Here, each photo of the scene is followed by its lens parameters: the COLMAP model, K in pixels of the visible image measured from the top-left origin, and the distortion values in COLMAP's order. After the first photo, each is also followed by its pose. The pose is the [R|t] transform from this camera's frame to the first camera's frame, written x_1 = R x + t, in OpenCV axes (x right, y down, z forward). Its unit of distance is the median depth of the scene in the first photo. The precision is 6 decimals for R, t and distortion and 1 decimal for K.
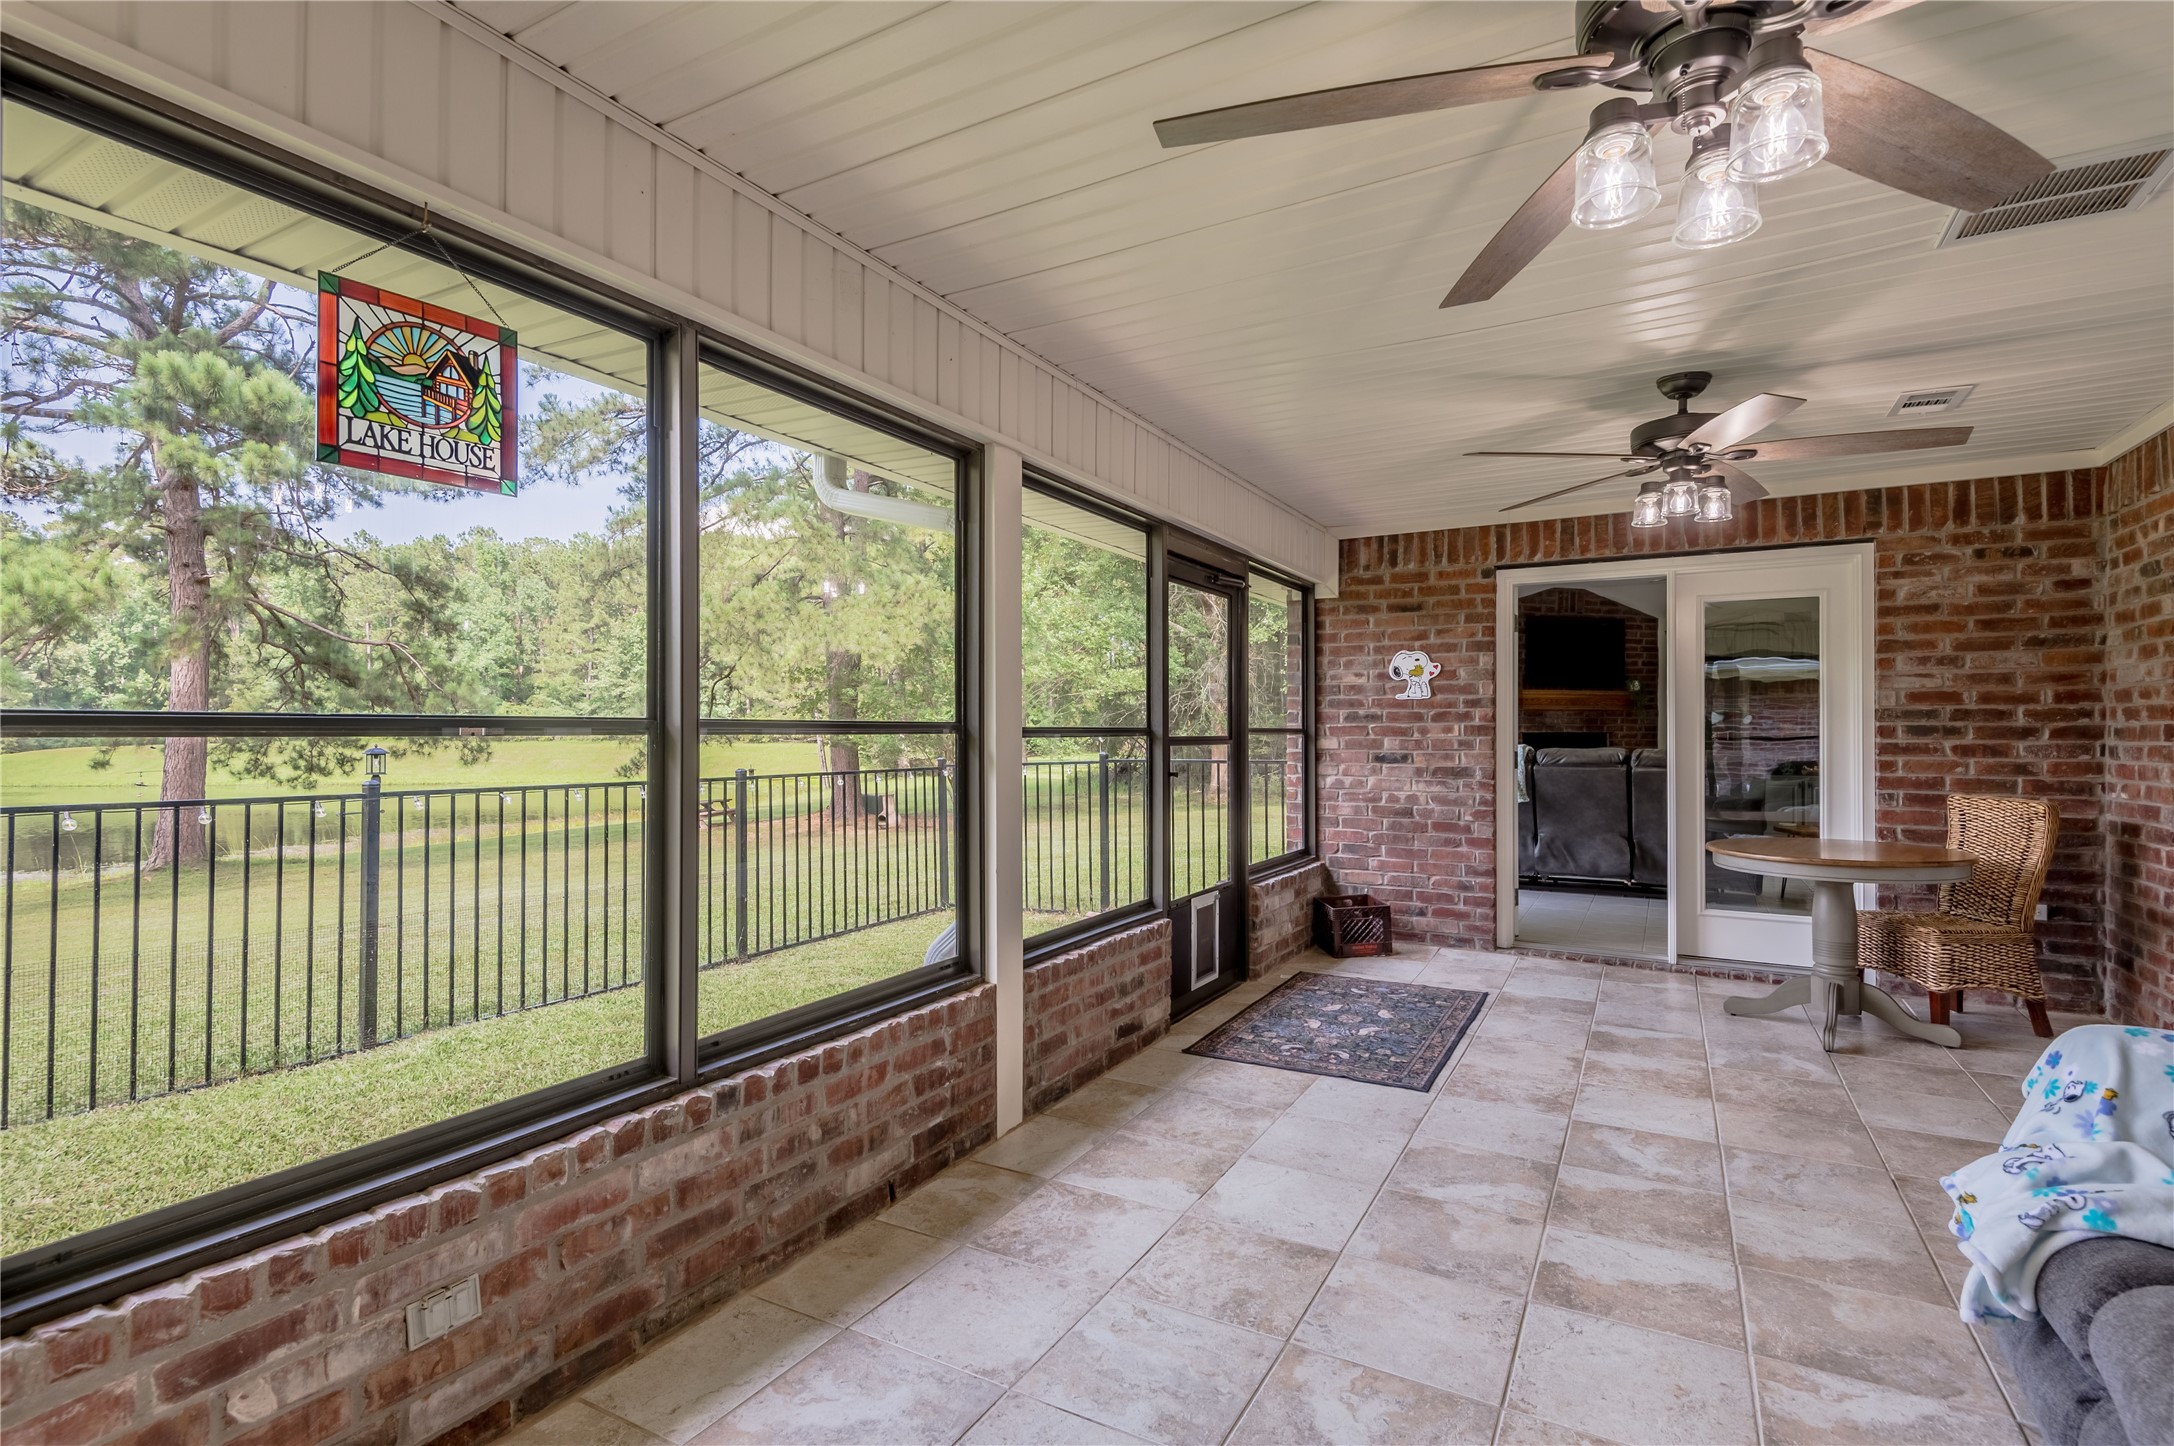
lens RADIAL K [[1028.3, 0, 1075.7], [0, 1028.3, 724.9], [0, 0, 1]] dist [0.022374, -0.017060]
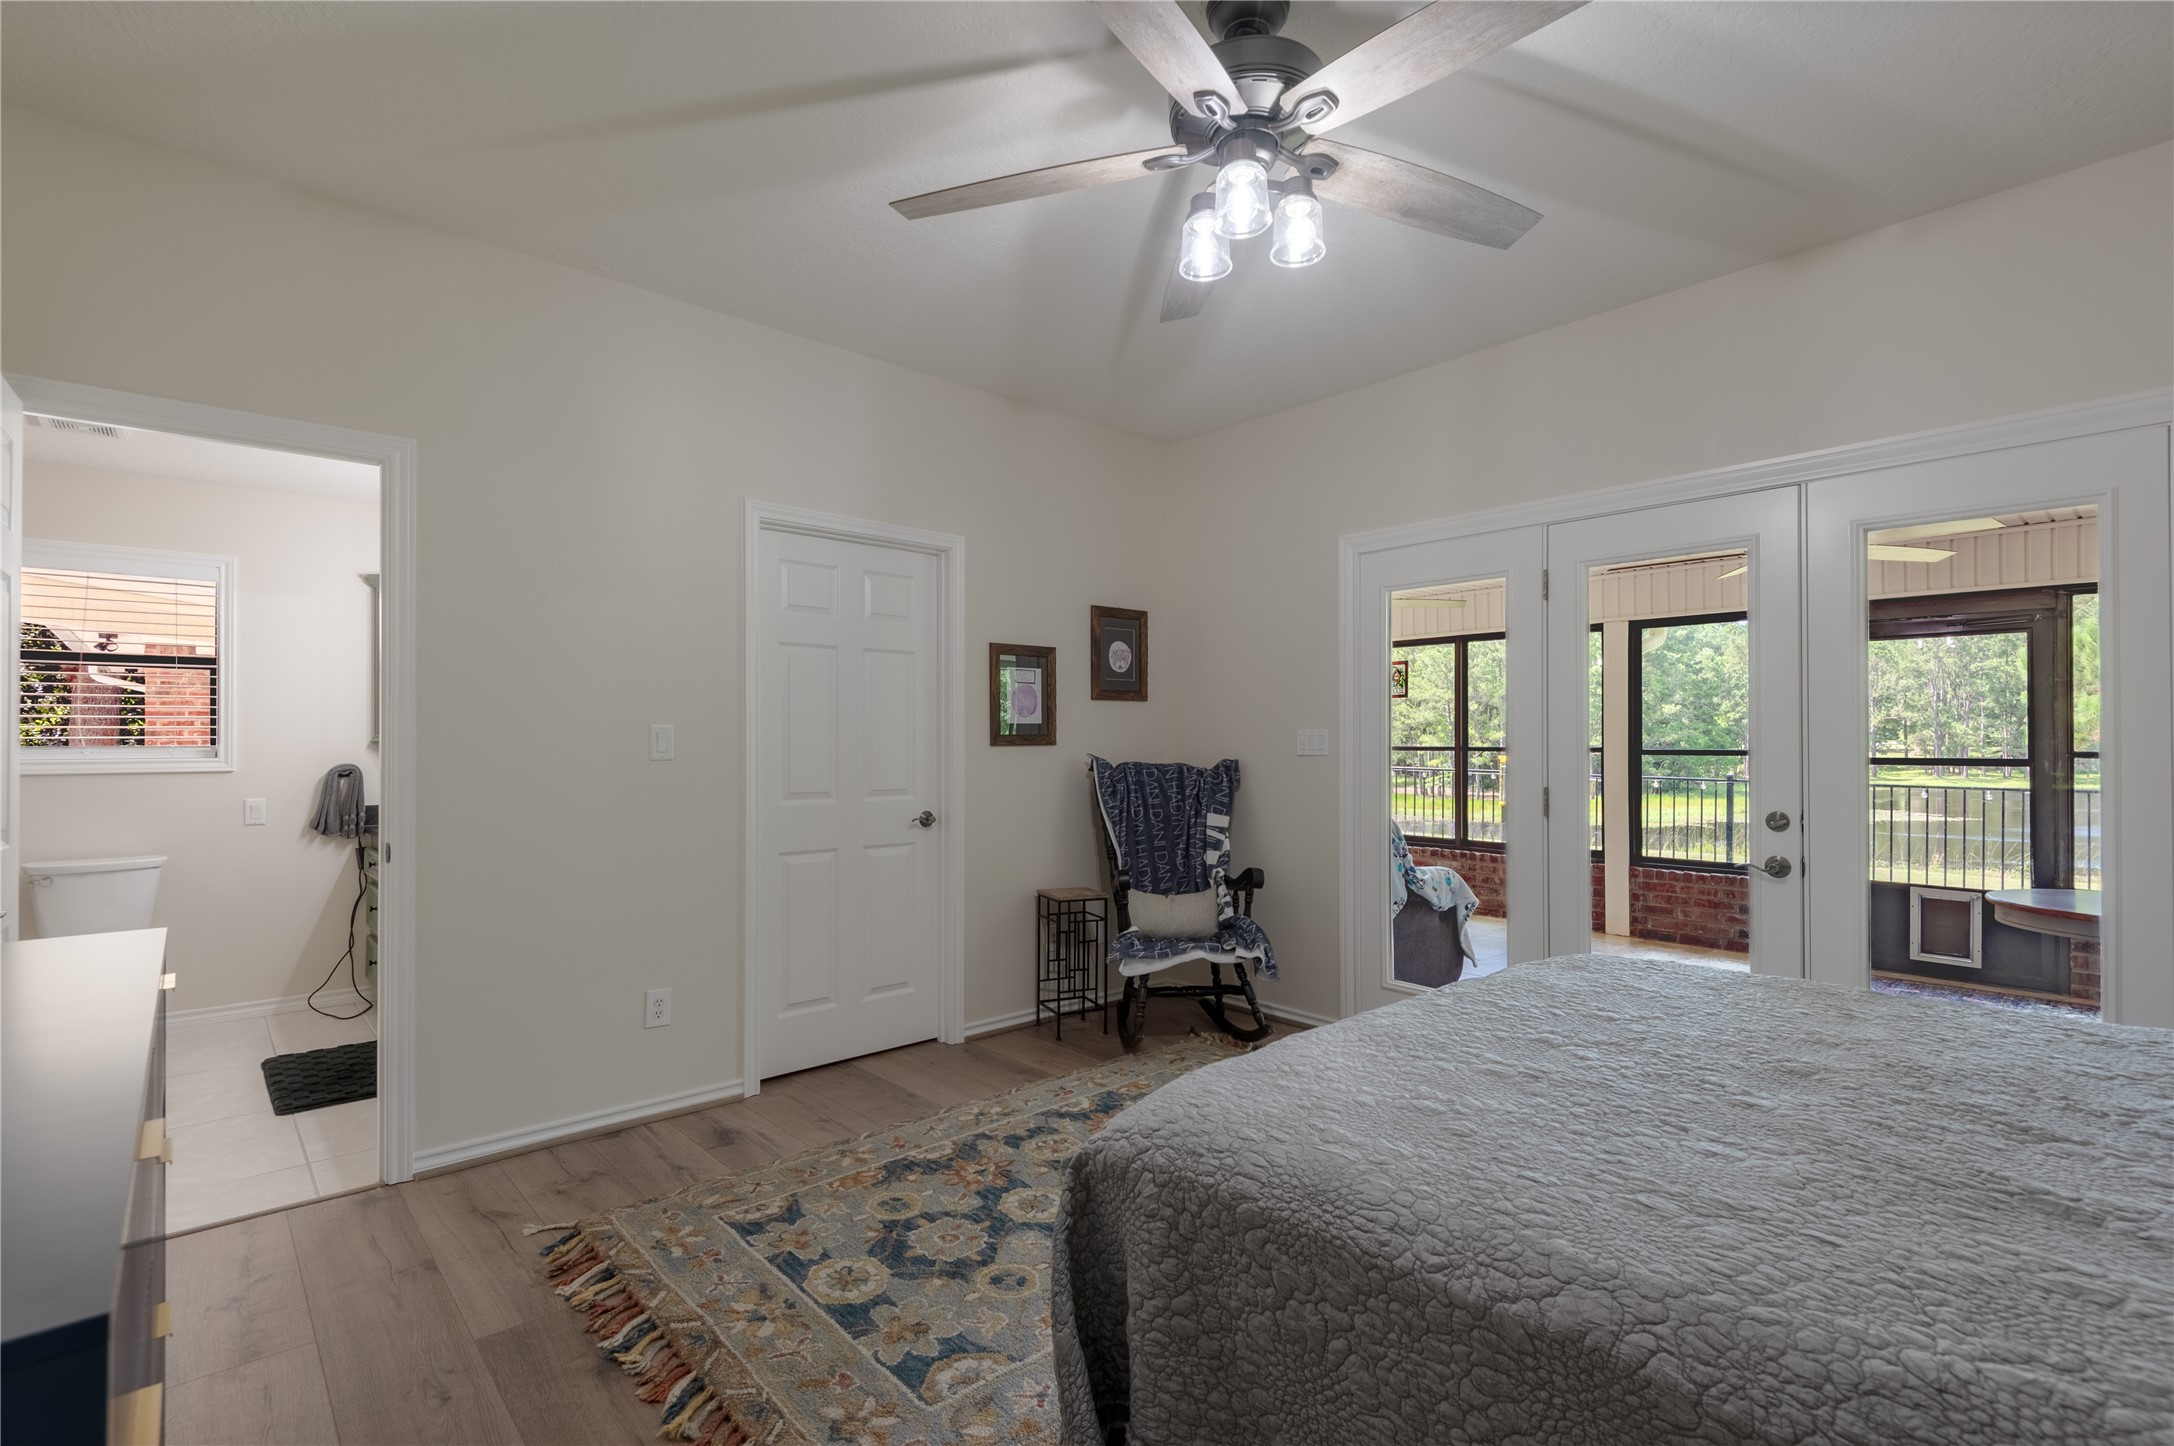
lens RADIAL K [[1028.3, 0, 1075.7], [0, 1028.3, 724.9], [0, 0, 1]] dist [0.022374, -0.017060]
pose [[-0.333928, -0.018631, -0.942415, 1.656048], [0.000645, 0.999800, -0.019994, -0.005453], [0.942599, -0.007285, -0.333849, 0.453367]]
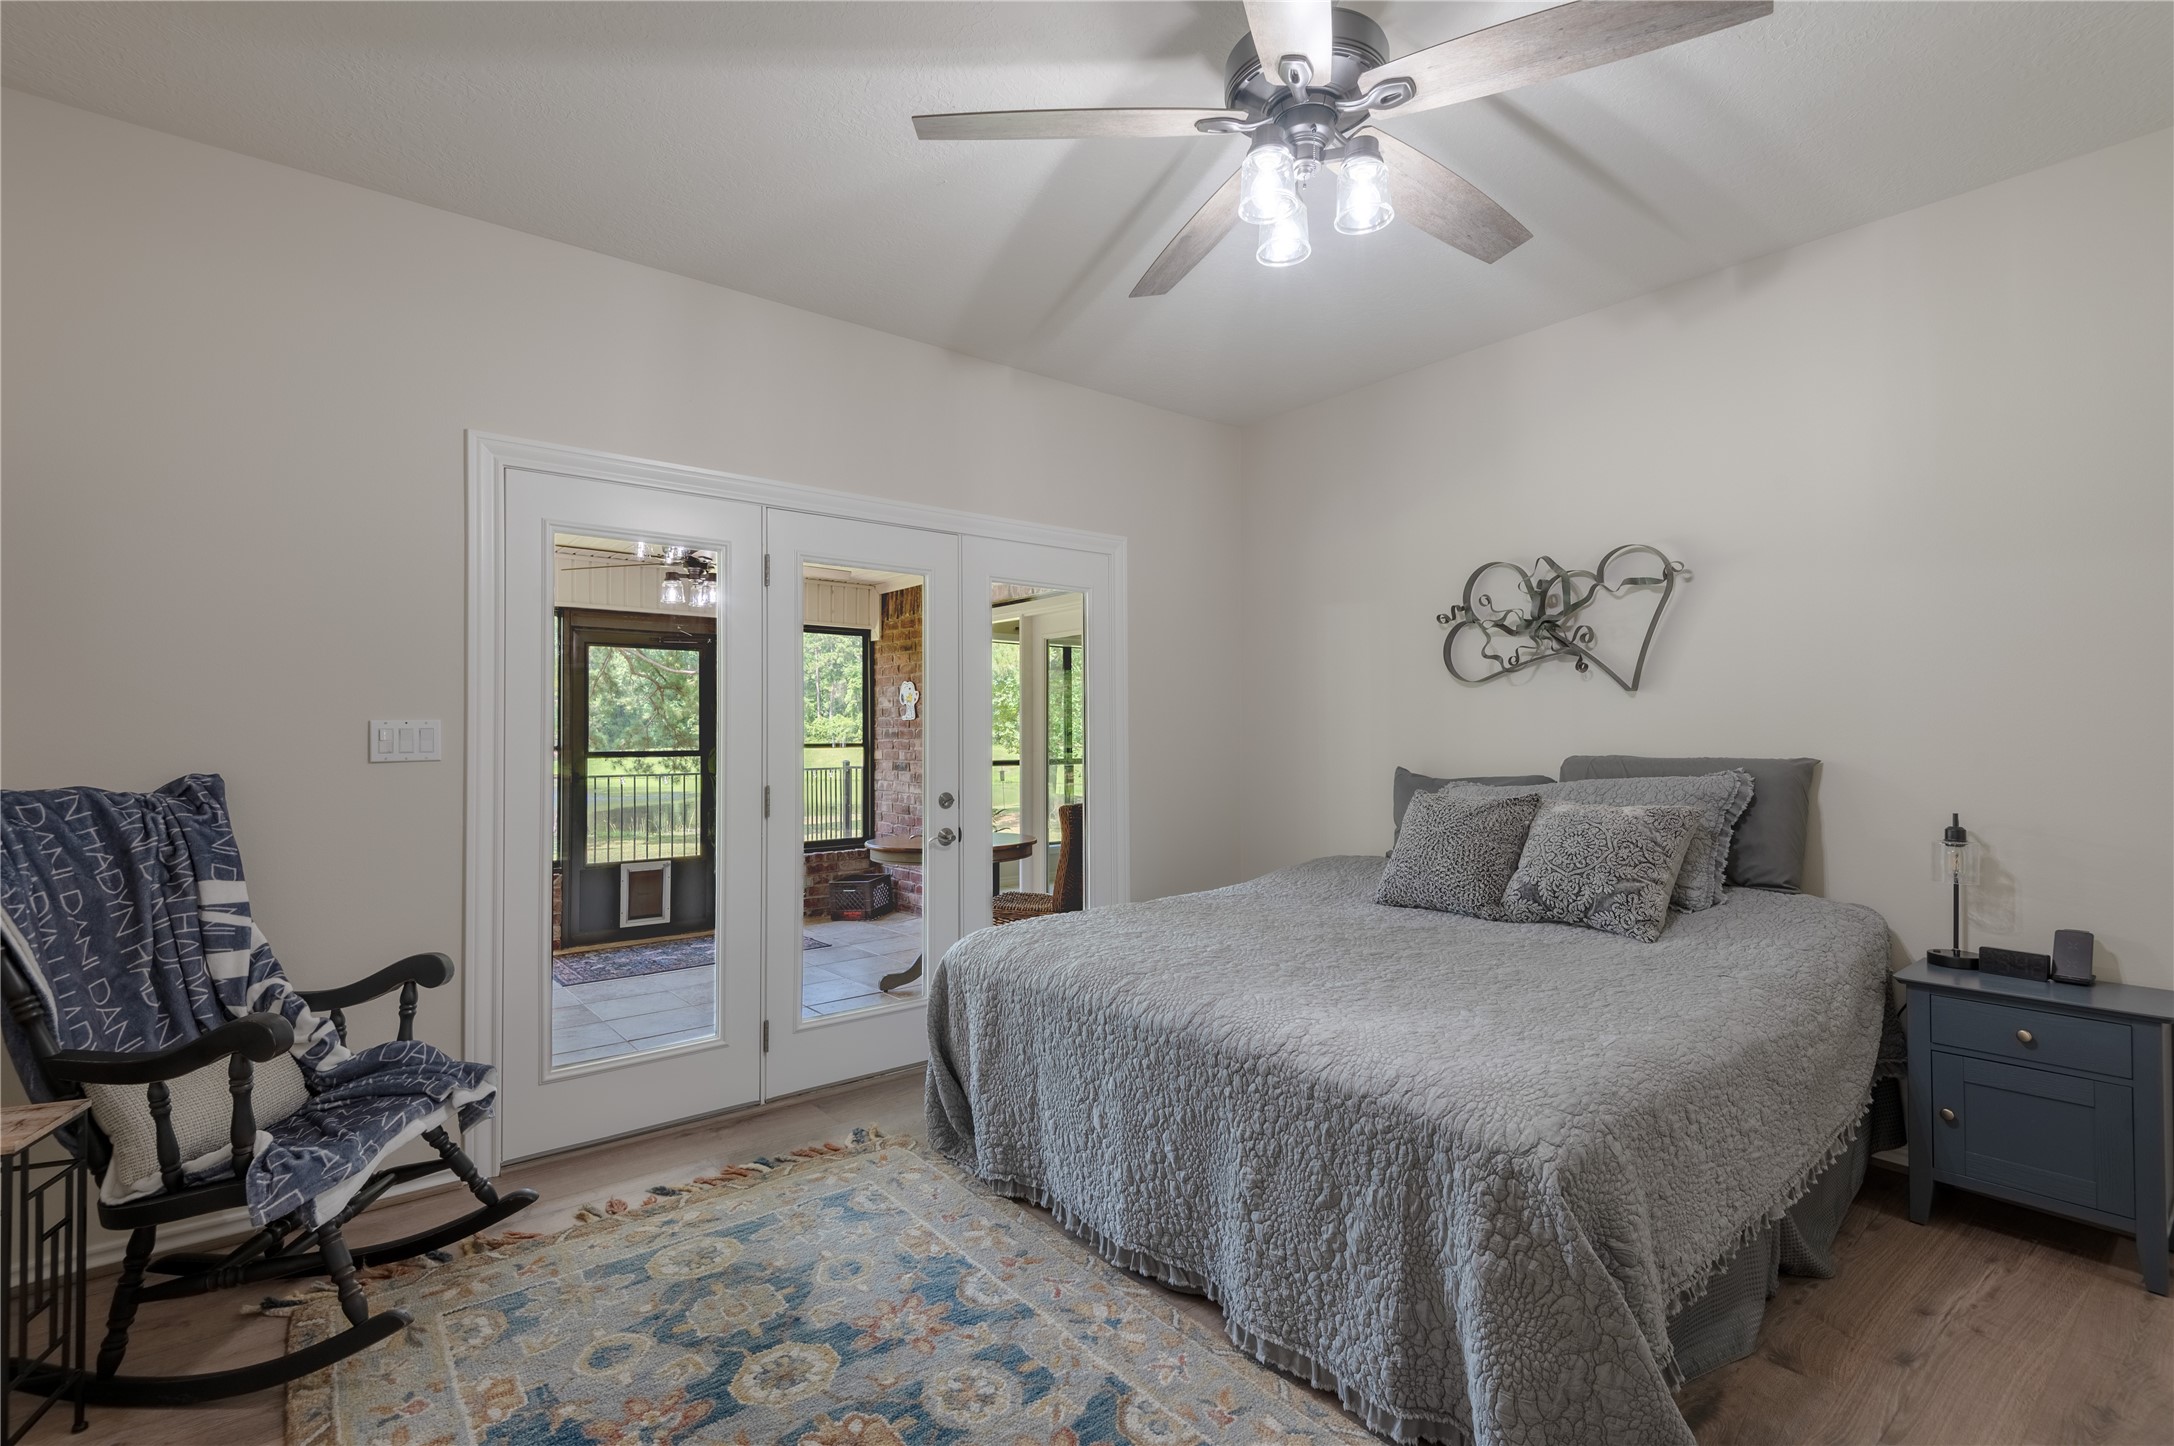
lens RADIAL K [[1028.3, 0, 1075.7], [0, 1028.3, 724.9], [0, 0, 1]] dist [0.022374, -0.017060]
pose [[0.934057, -0.011405, -0.356941, 1.221515], [0.009104, 0.999926, -0.008124, -0.008792], [0.357007, 0.004338, 0.934092, -0.126657]]
